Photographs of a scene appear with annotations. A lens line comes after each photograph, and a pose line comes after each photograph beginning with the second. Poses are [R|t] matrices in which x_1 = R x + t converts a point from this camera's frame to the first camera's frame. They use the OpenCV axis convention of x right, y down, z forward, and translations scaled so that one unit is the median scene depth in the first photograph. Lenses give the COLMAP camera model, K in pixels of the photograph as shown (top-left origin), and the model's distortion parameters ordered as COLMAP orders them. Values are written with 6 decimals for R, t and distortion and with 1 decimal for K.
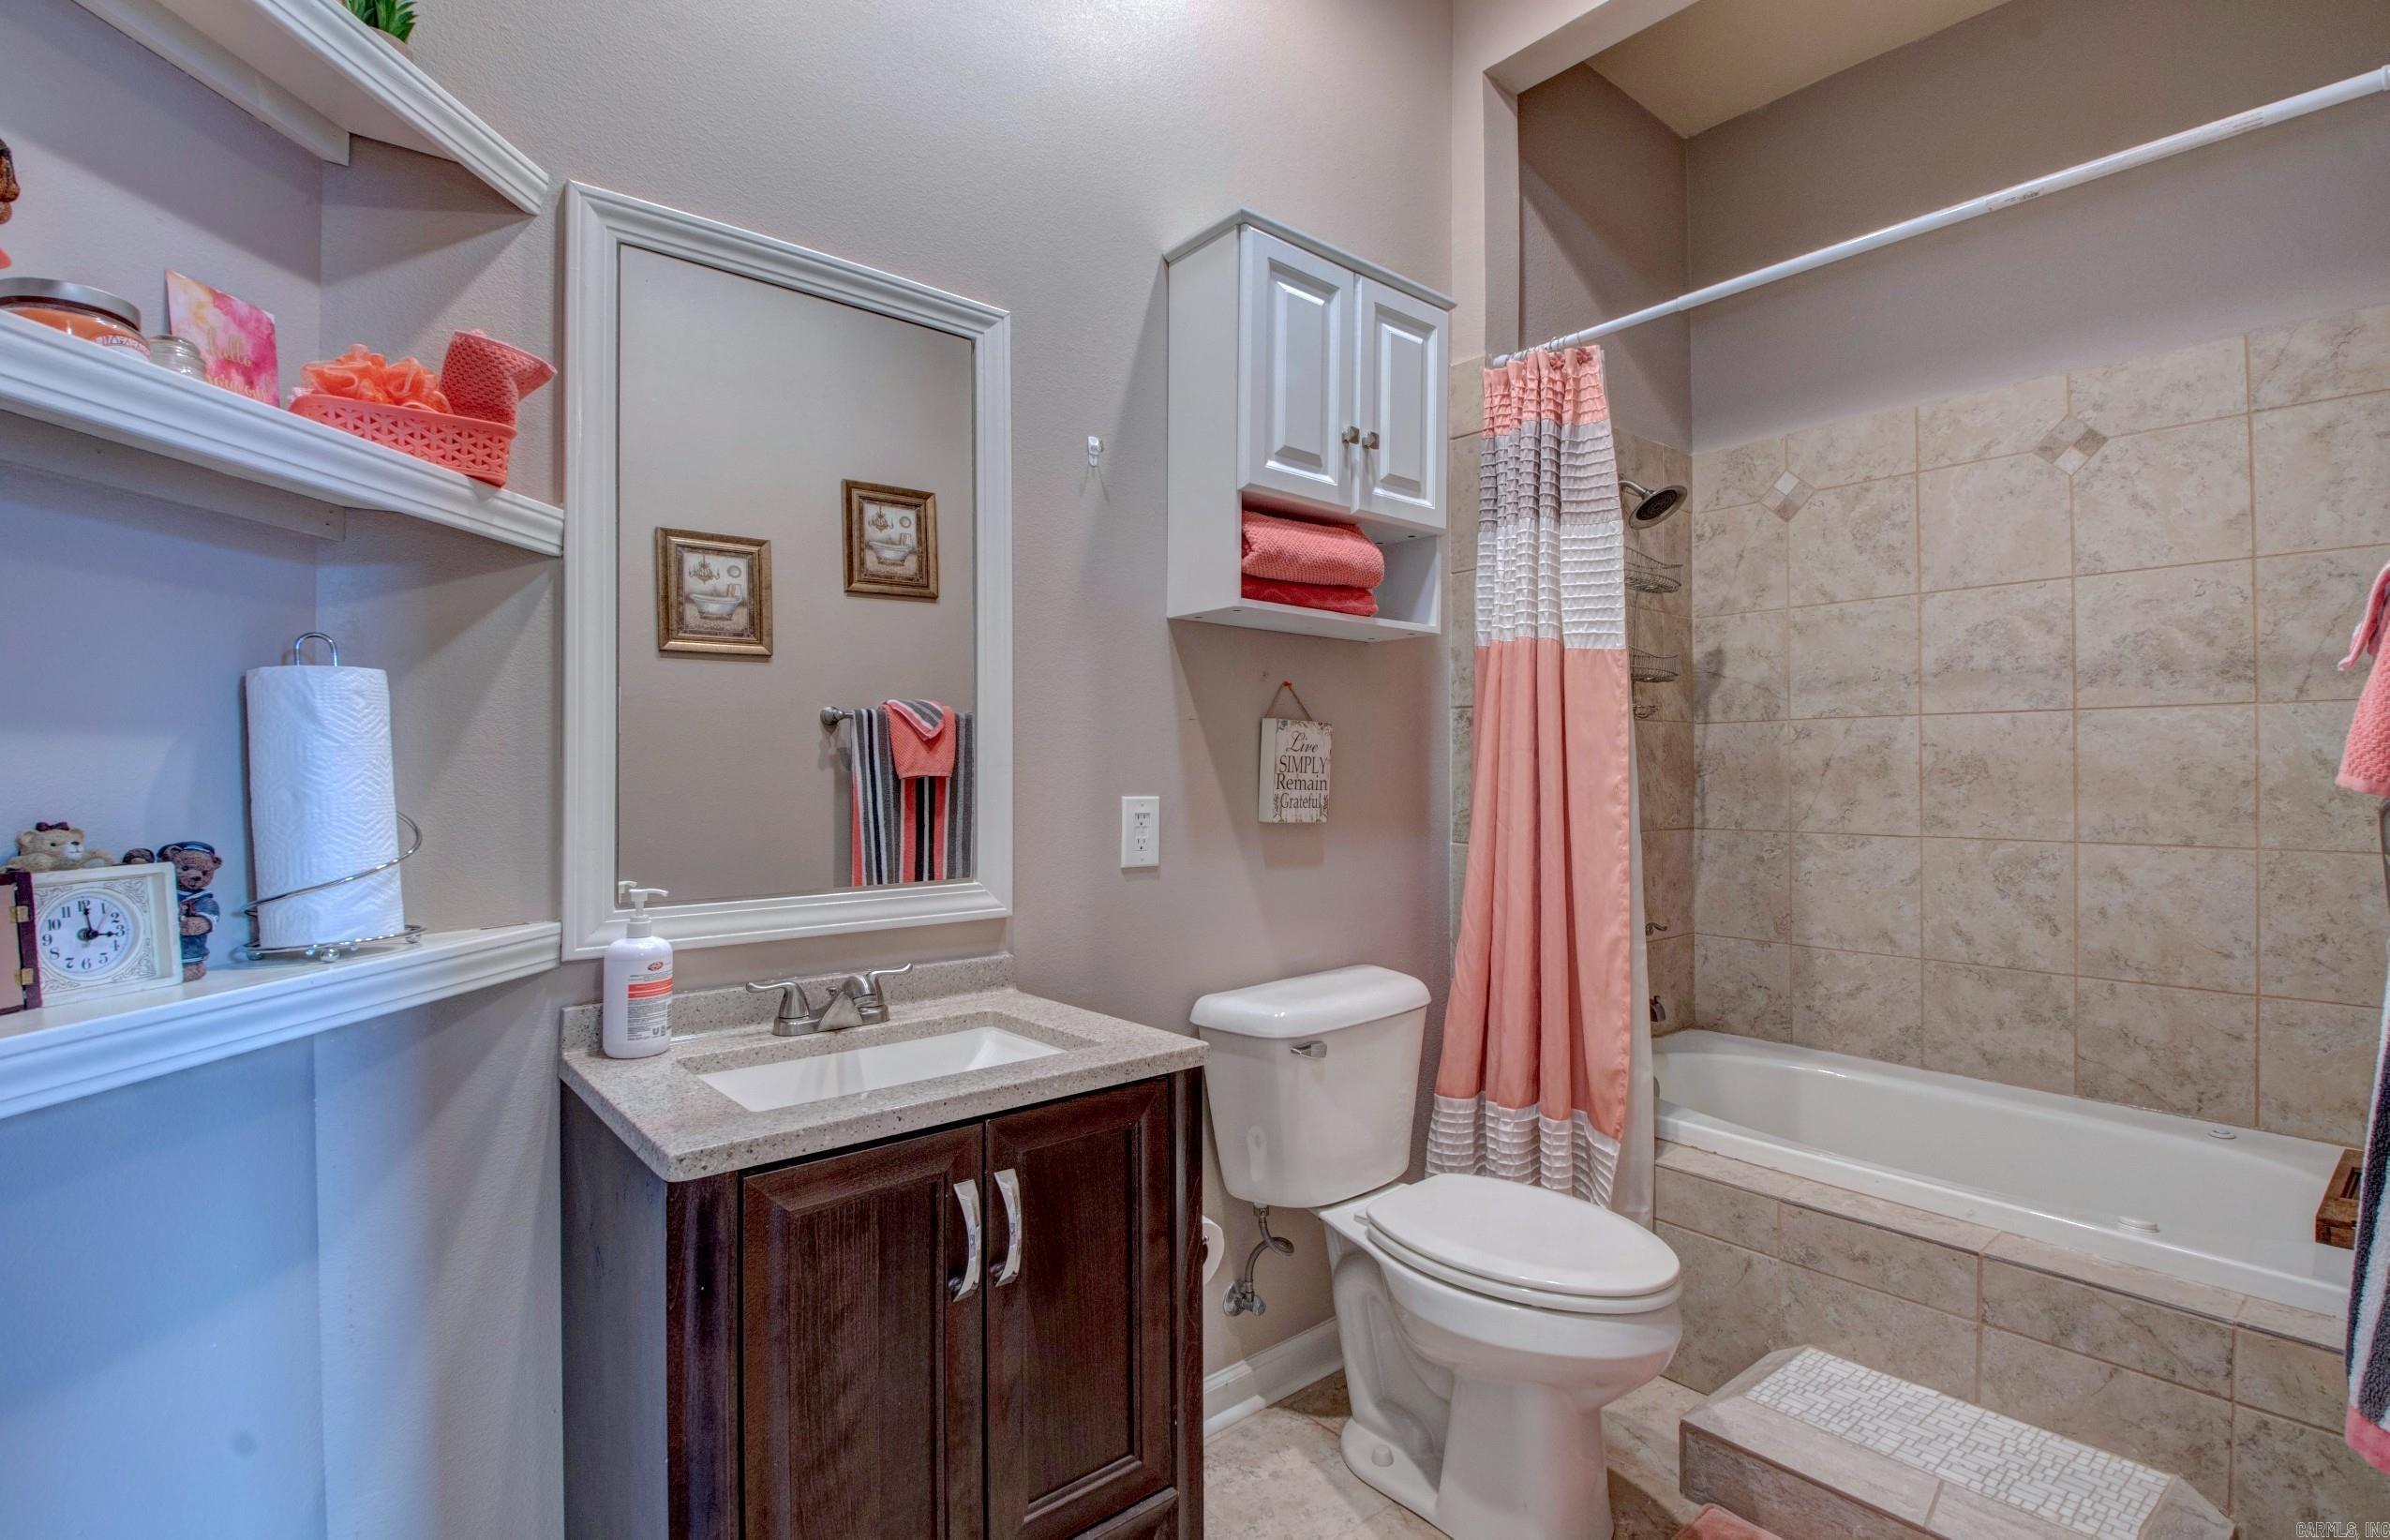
lens RADIAL K [[1118.8, 0, 1189.1], [0, 1118.8, 757.4], [0, 0, 1]] dist [0.015928, -0.029078]
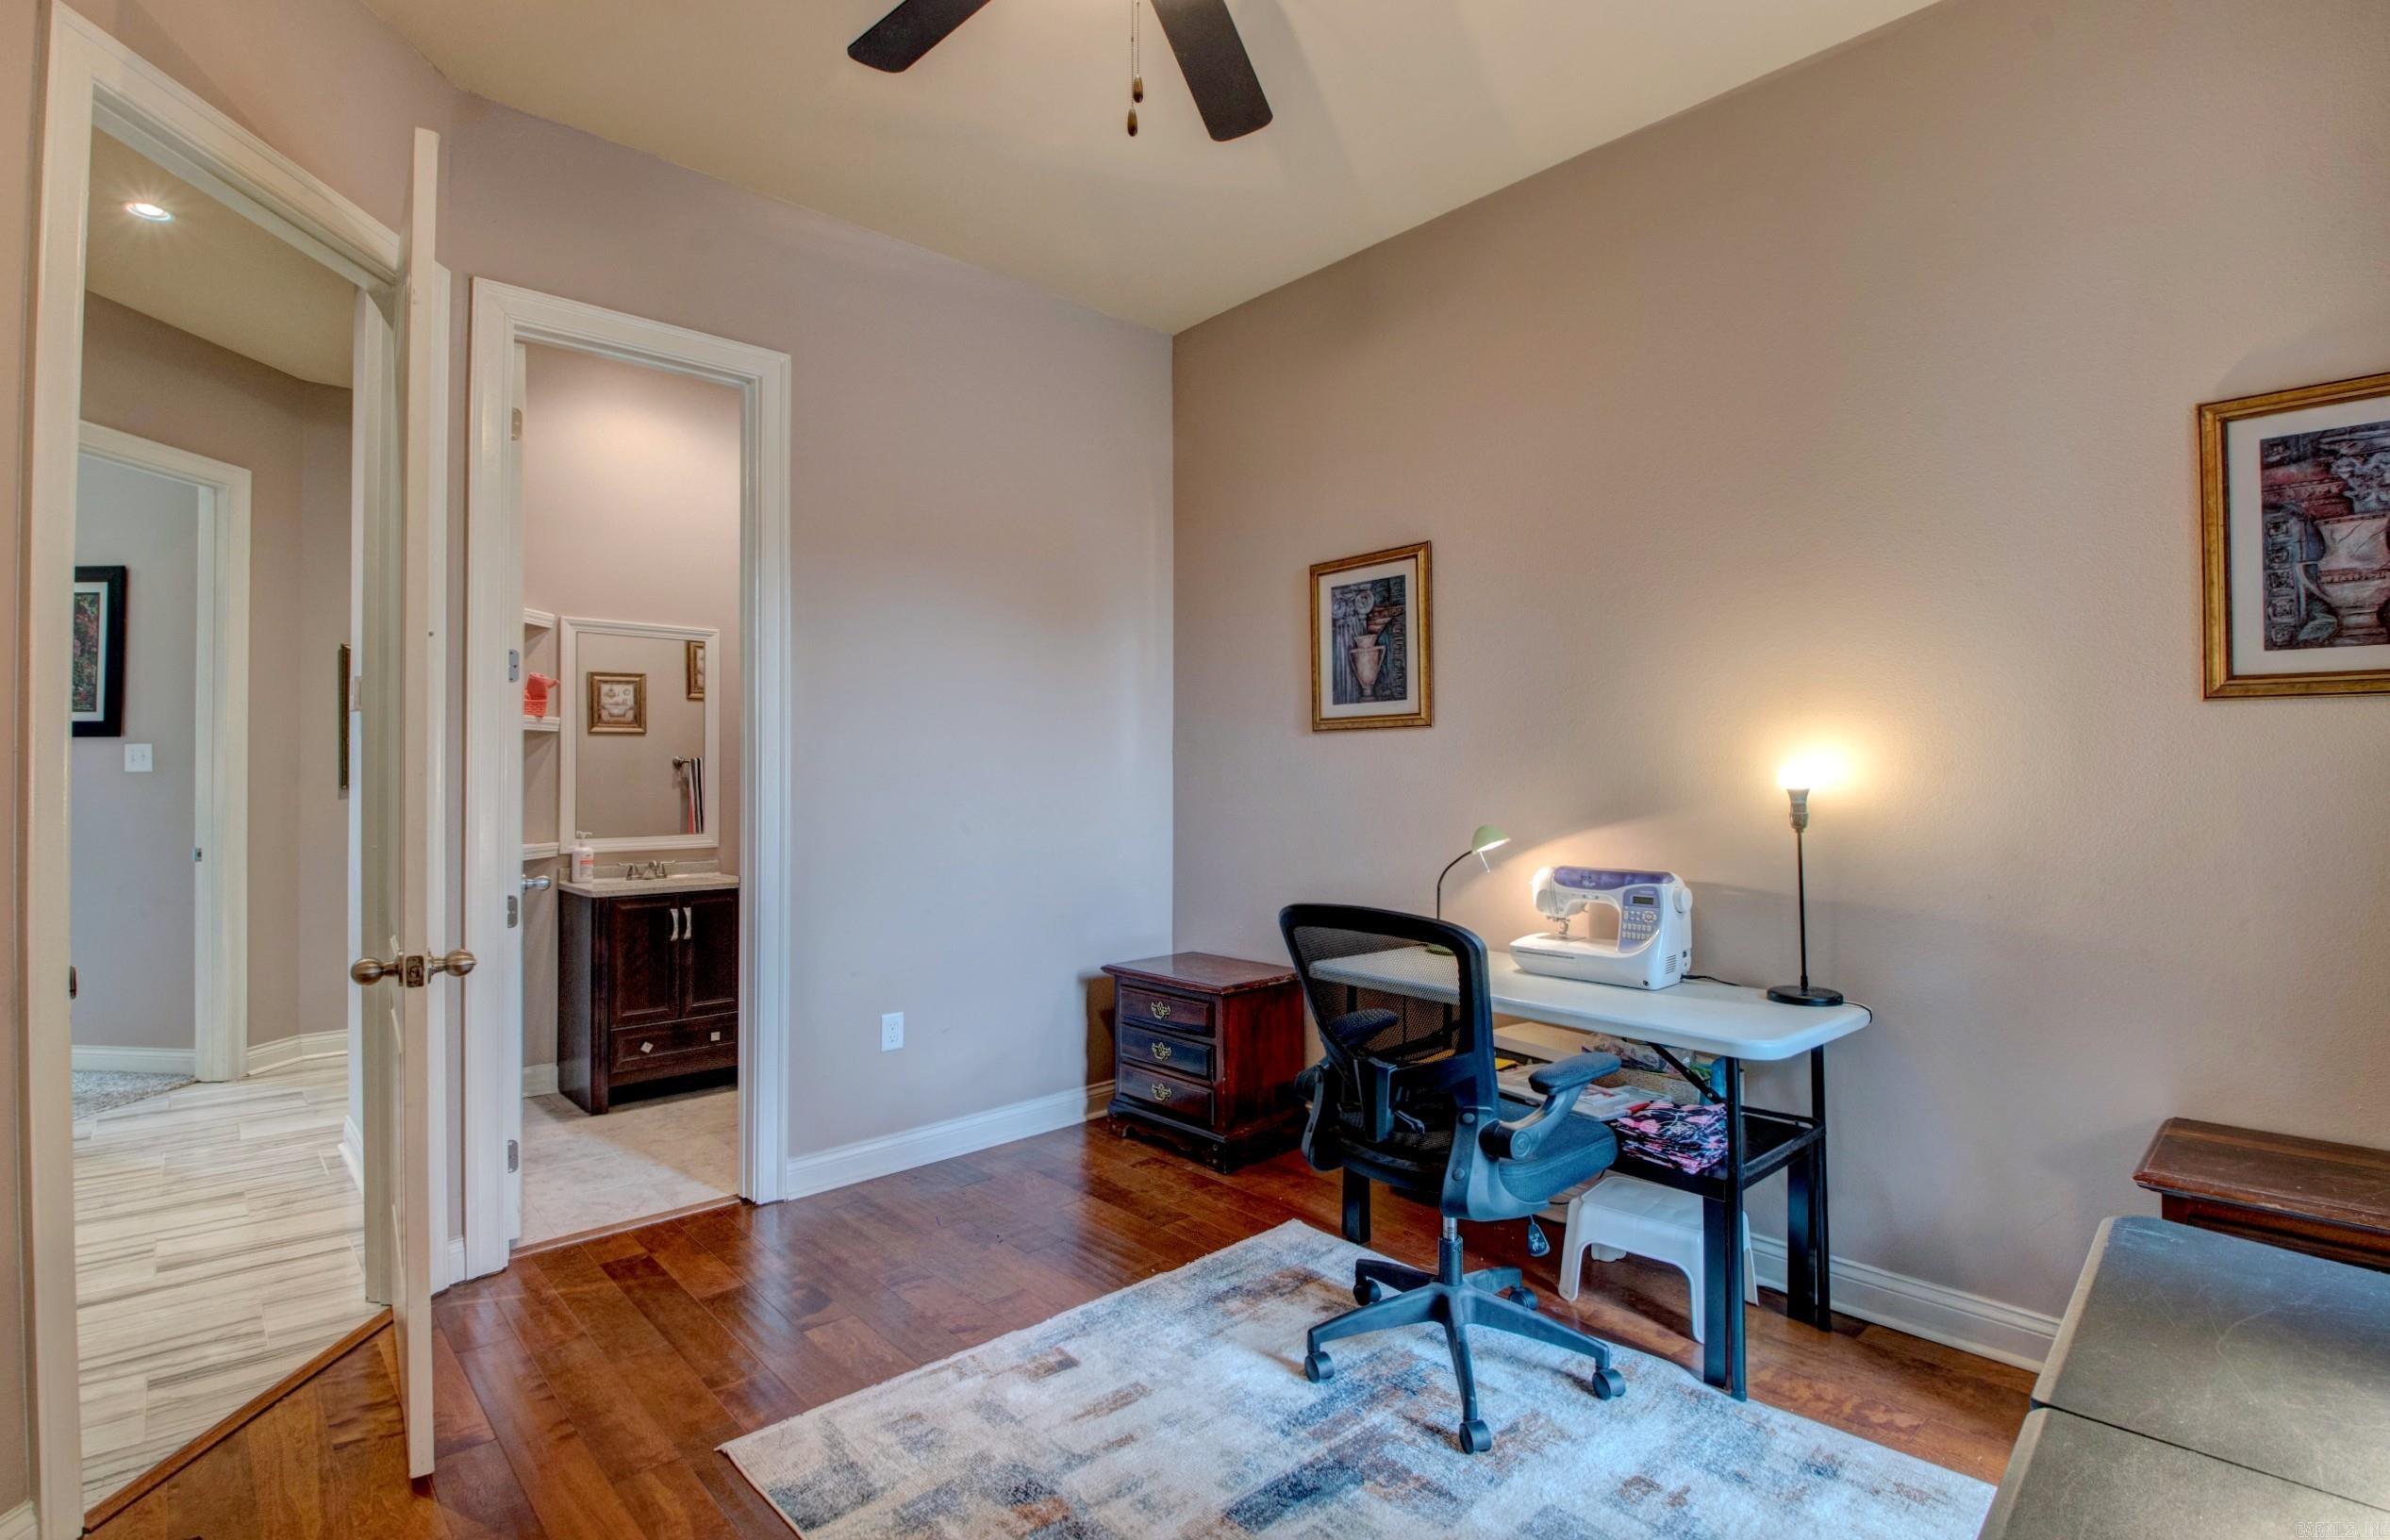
lens RADIAL K [[1118.7, 0, 1189.1], [0, 1118.7, 757.4], [0, 0, 1]] dist [0.015928, -0.029078]
pose [[0.998666, 0.002554, 0.051567, 1.085613], [-0.002556, 0.999997, -0.000014, -0.105714], [-0.051567, -0.000118, 0.998670, -2.314530]]
